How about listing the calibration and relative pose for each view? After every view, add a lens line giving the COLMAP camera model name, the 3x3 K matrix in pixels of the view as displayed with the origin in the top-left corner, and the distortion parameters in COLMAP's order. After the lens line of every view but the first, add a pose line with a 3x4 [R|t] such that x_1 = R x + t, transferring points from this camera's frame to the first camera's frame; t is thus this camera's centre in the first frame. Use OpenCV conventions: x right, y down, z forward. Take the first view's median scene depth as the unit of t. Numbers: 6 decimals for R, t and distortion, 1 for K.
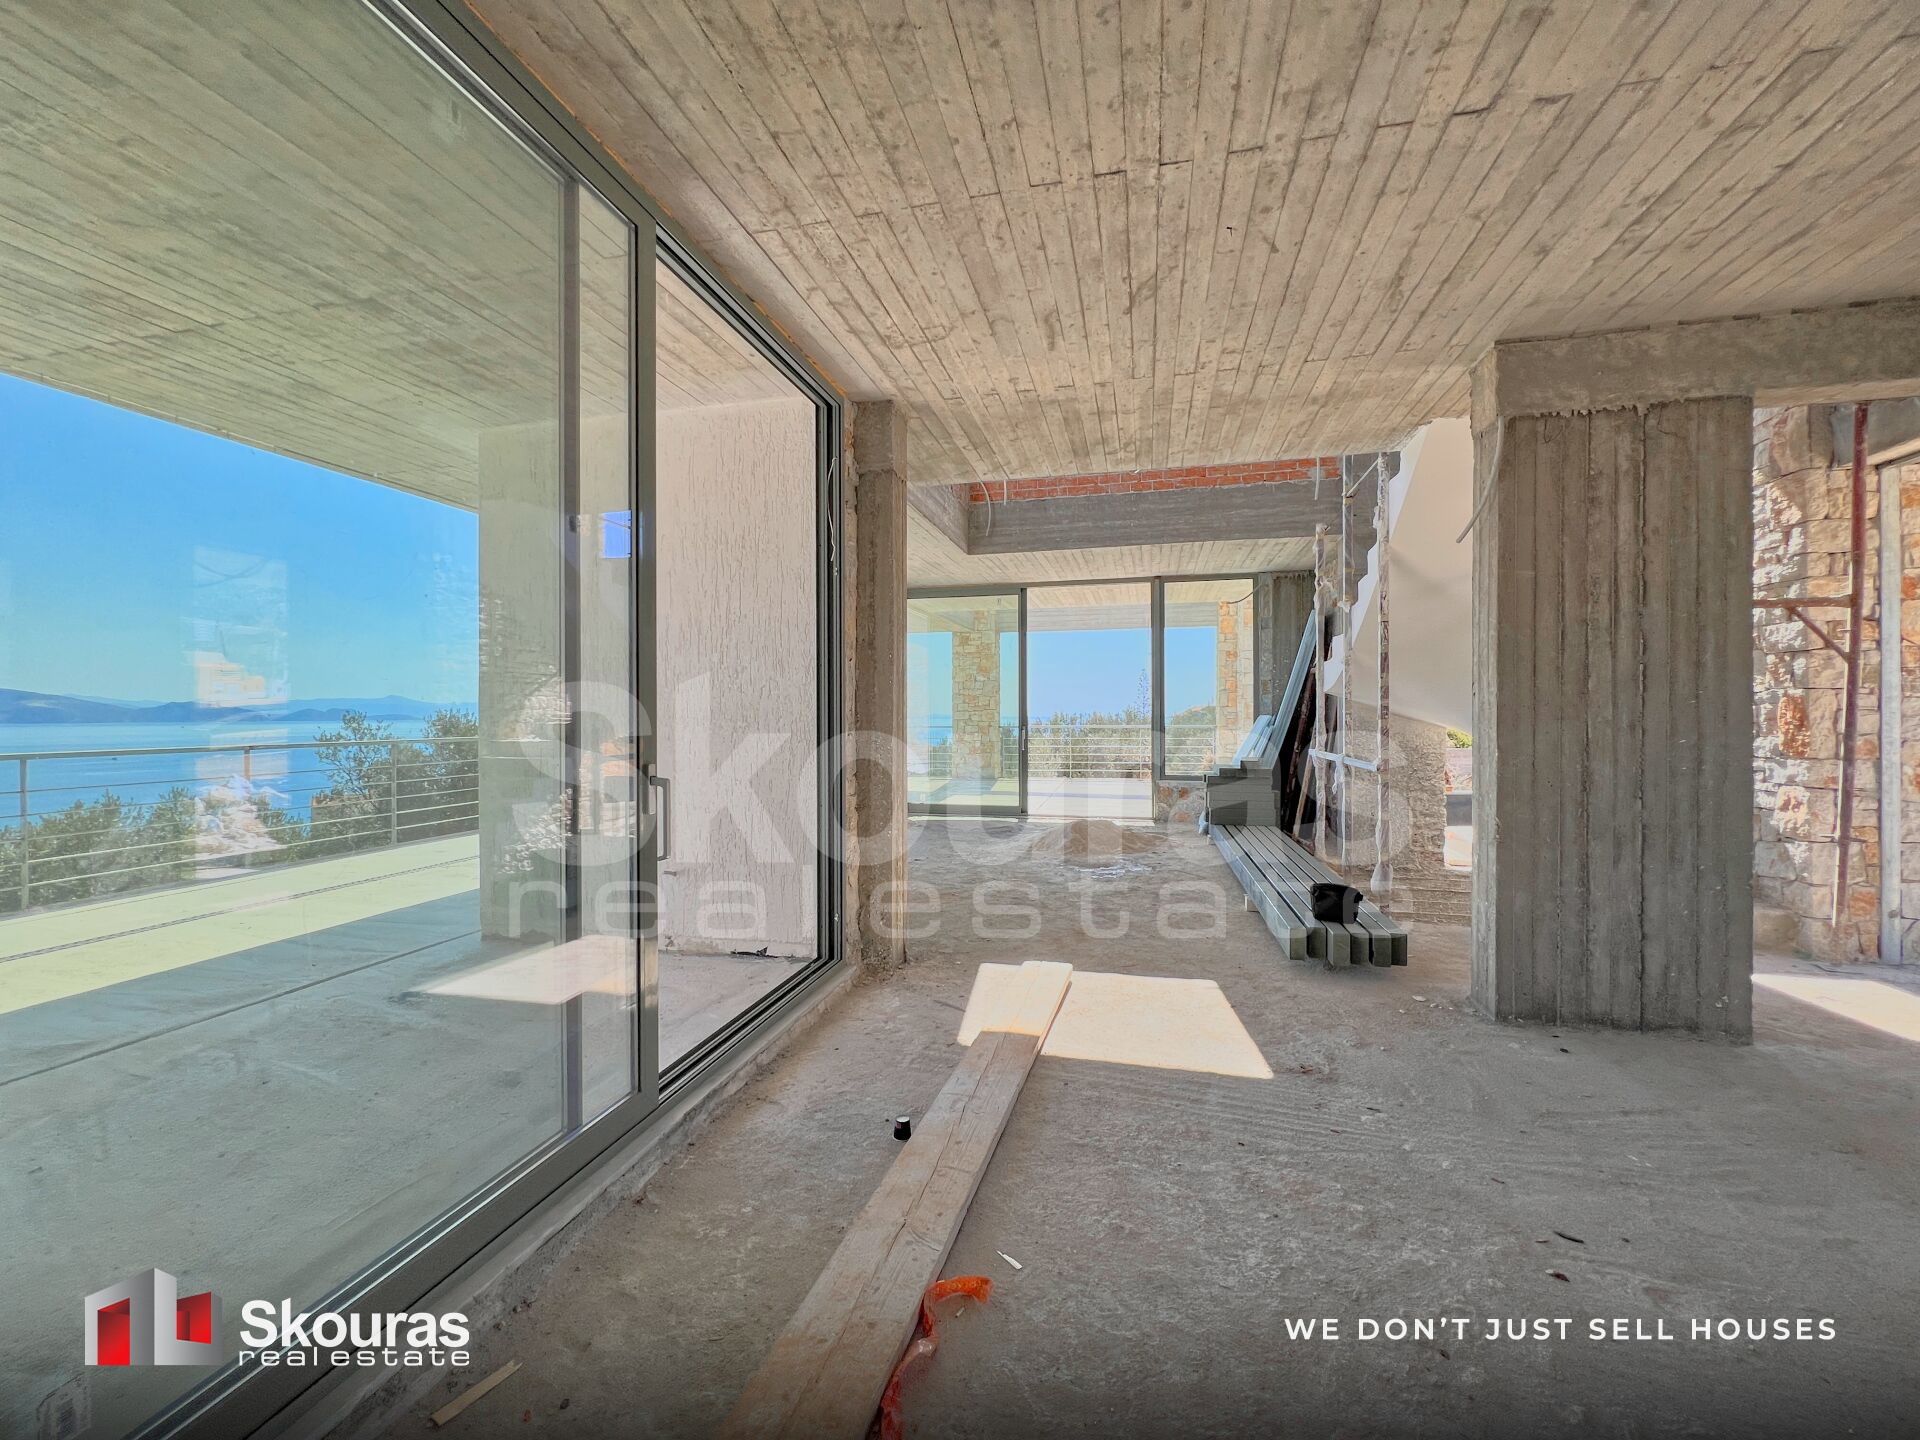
lens RADIAL K [[771.2, 0, 958.6], [0, 771.2, 716.7], [0, 0, 1]] dist [0.000007, -0.000174]
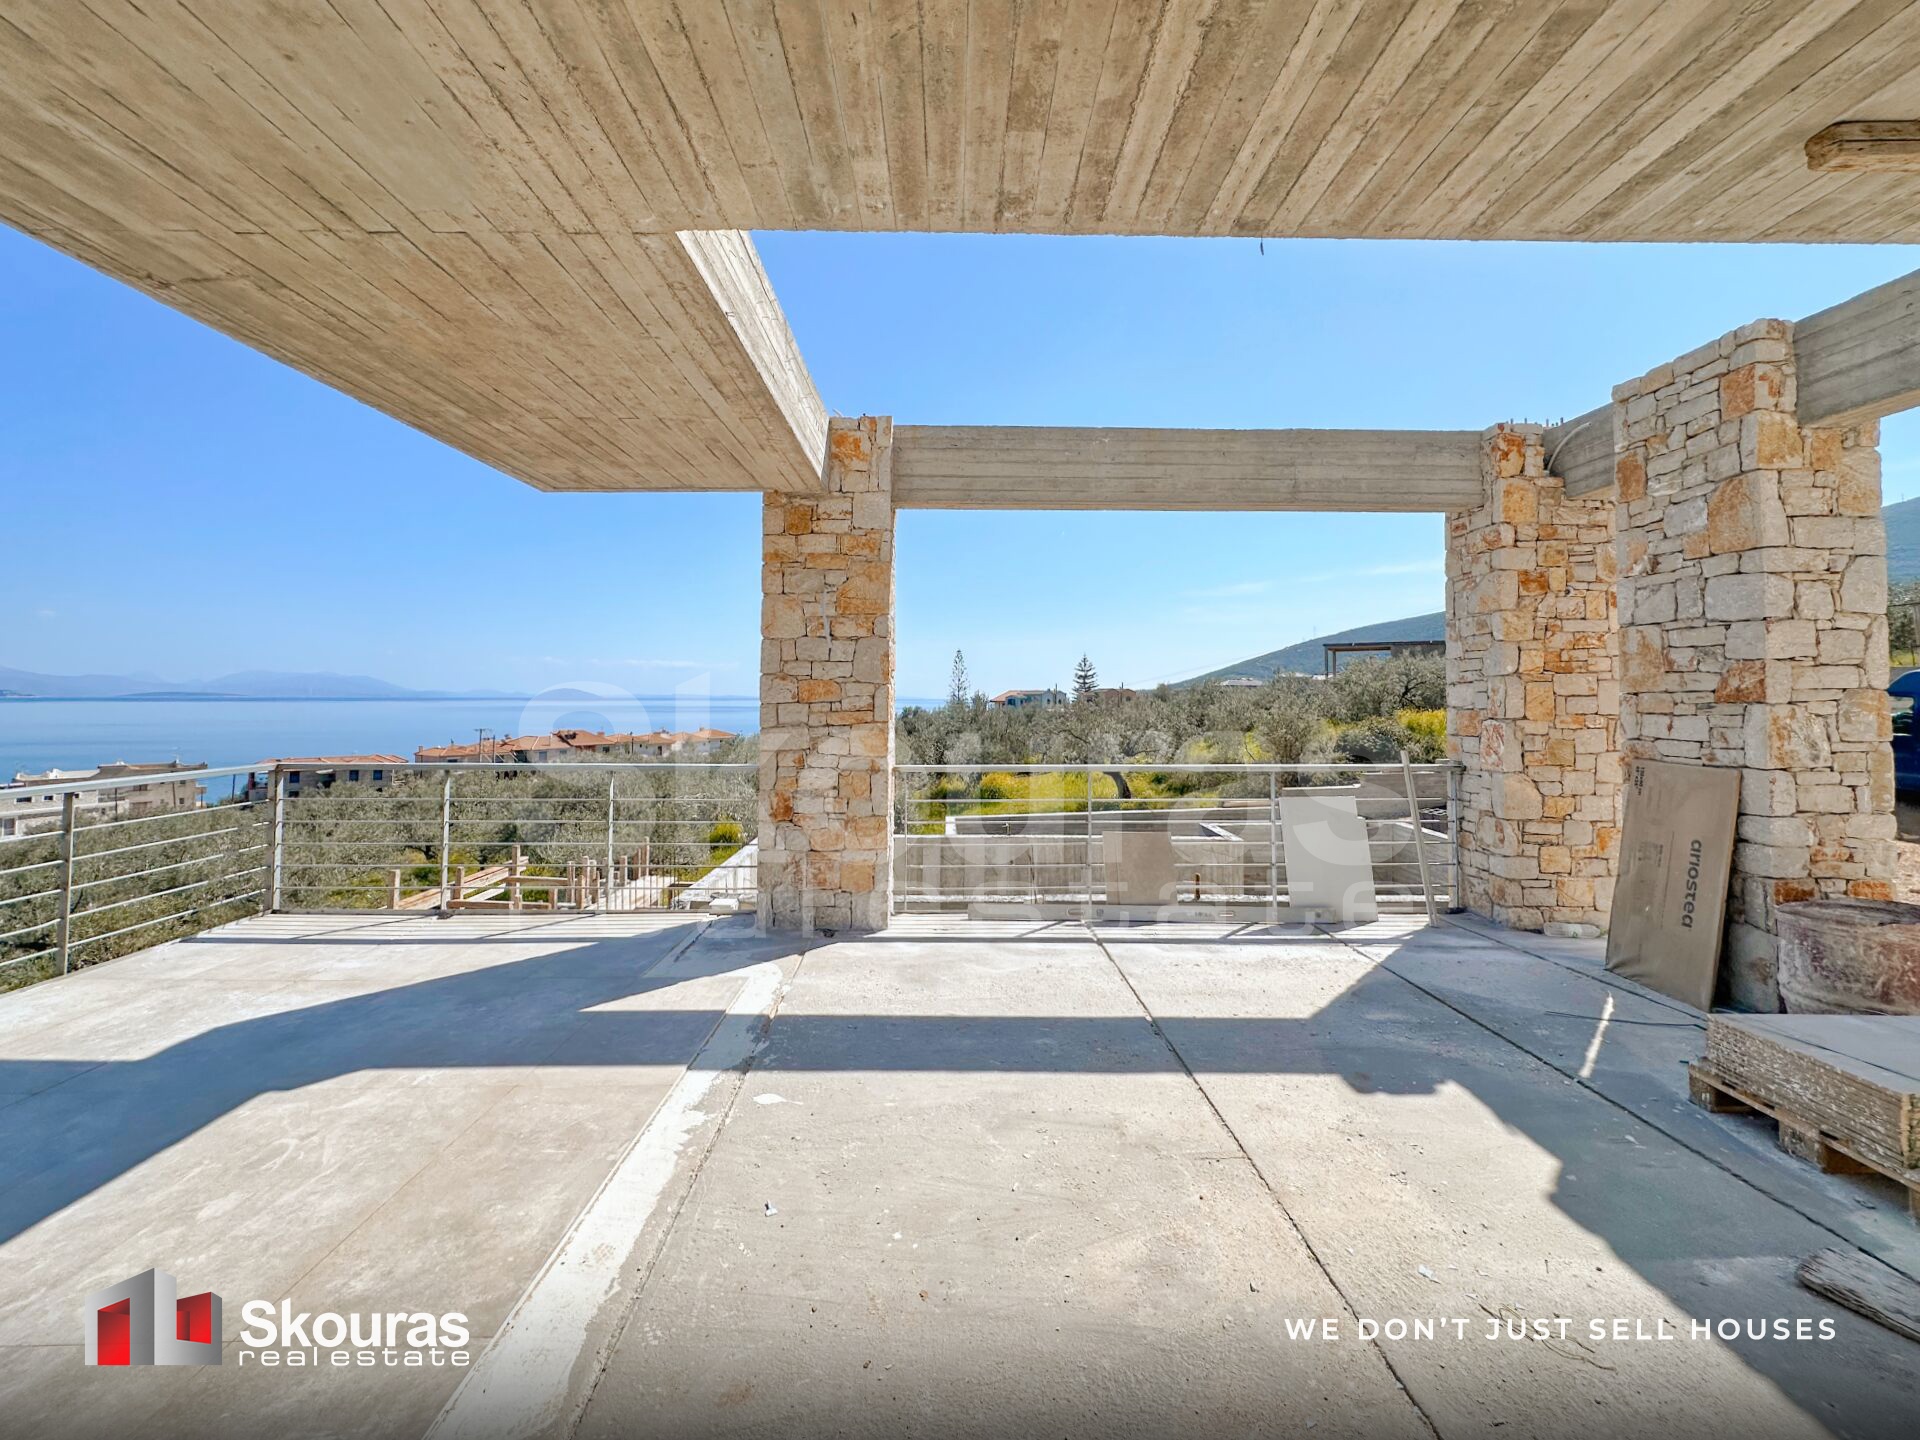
lens RADIAL K [[793.5, 0, 958.7], [0, 793.5, 671.4], [0, 0, 1]] dist [-0.001670, 0.000077]
pose [[0.968042, 0.013549, 0.250422, -0.043402], [-0.005195, 0.999409, -0.033994, -0.077096], [-0.250734, 0.031606, 0.967540, 2.526963]]
